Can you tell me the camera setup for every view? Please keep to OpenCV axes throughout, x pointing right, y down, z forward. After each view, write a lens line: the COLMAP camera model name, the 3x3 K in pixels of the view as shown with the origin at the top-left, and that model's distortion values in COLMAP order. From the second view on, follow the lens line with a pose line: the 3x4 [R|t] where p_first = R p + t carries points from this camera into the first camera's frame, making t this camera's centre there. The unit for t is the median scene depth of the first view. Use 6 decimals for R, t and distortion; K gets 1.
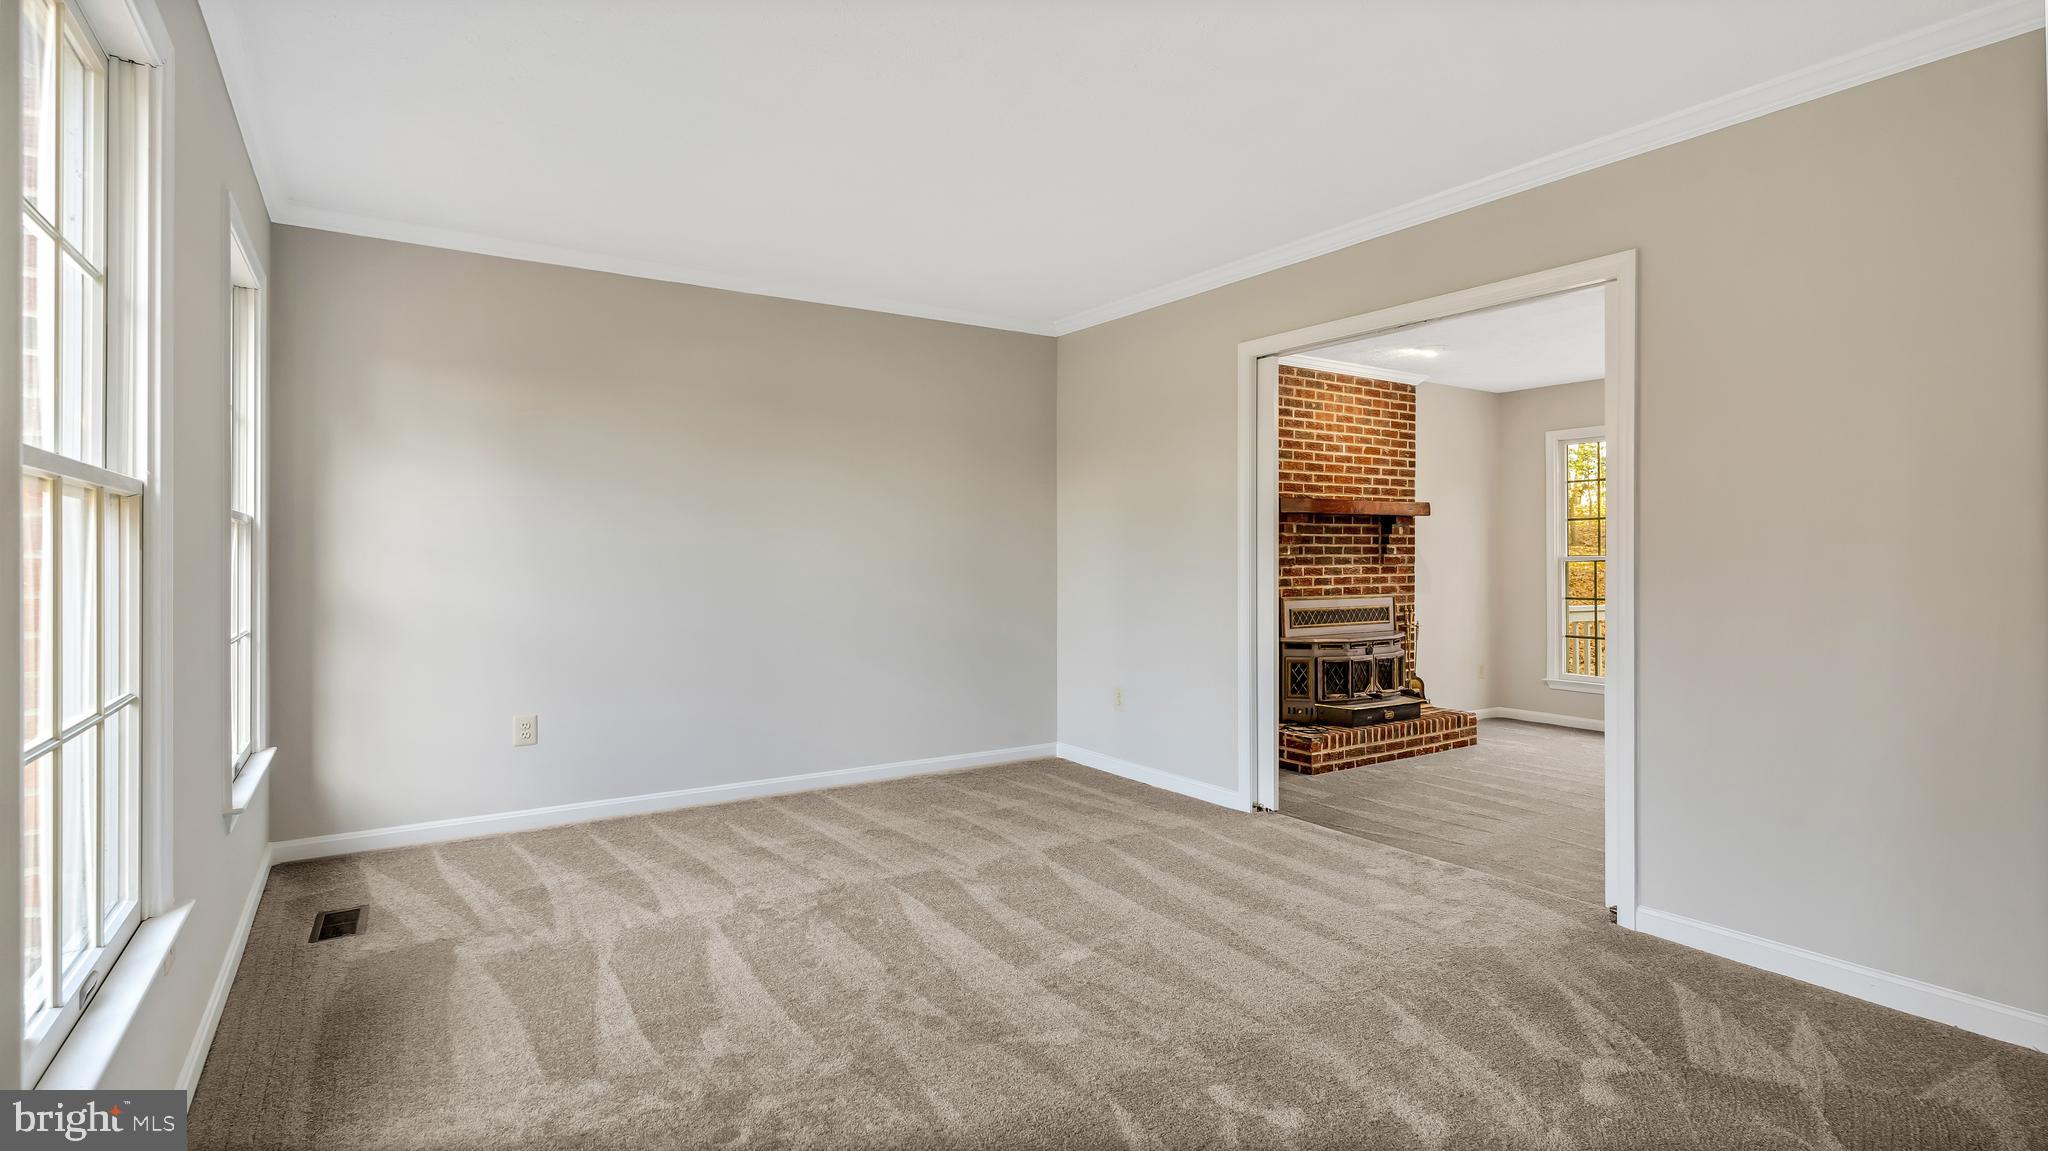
lens RADIAL K [[977.1, 0, 1021.7], [0, 977.1, 552.3], [0, 0, 1]] dist [0.000502, 0.000019]
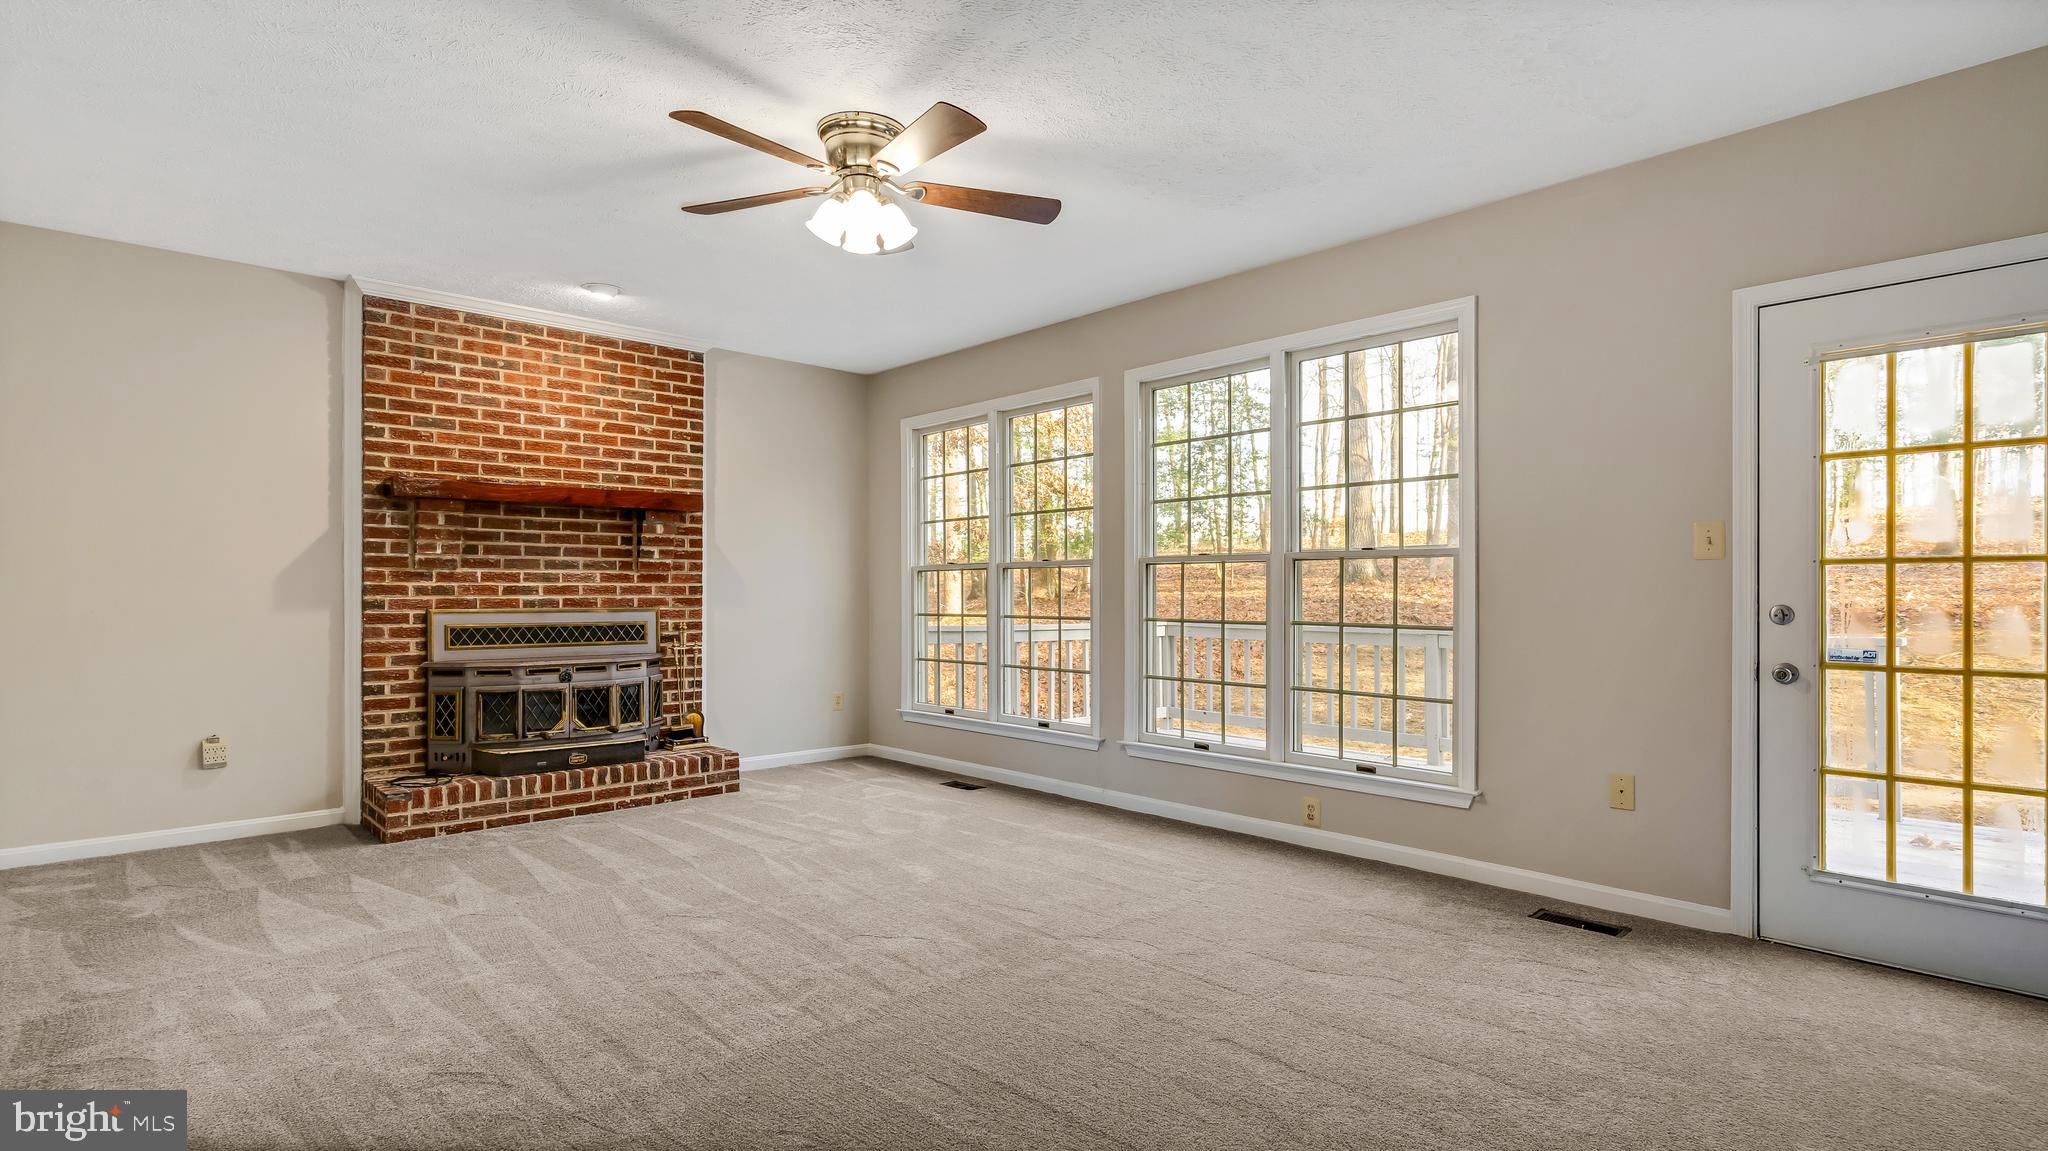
lens RADIAL K [[993.5, 0, 1031.0], [0, 993.5, 592.5], [0, 0, 1]] dist [0.000159, 0.000012]
pose [[0.984823, 0.001254, 0.173555, 0.569891], [-0.001760, 0.999995, 0.002764, 0.028531], [-0.173551, -0.003027, 0.984820, 0.144730]]
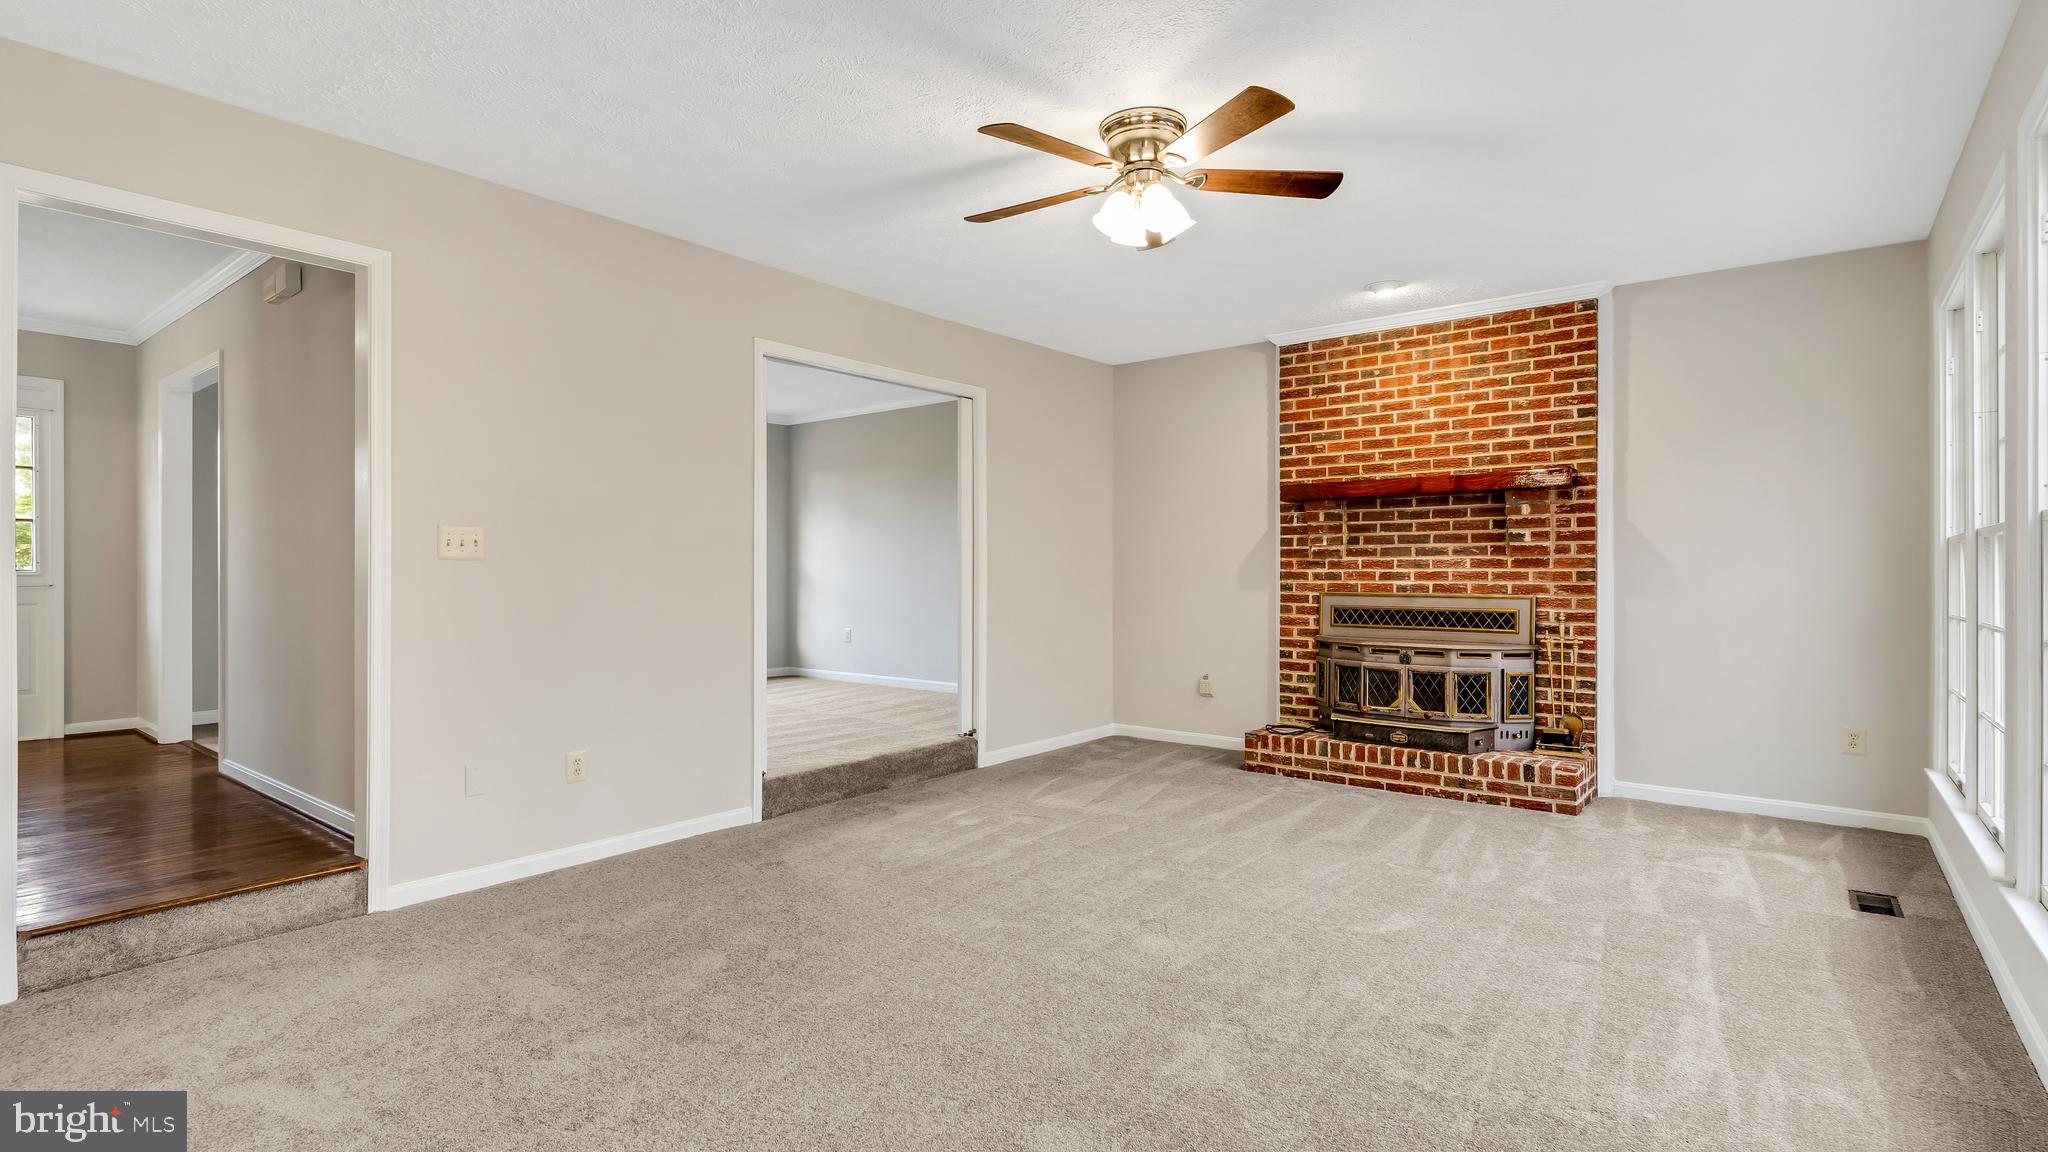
lens RADIAL K [[975.7, 0, 1024.0], [0, 975.7, 576.0], [0, 0, 1]] dist [-0.000050, -0.000058]
pose [[0.313902, 0.004344, -0.949445, 1.008752], [0.002087, 0.999984, 0.005265, 0.024494], [0.949453, -0.003634, 0.313888, 0.425013]]
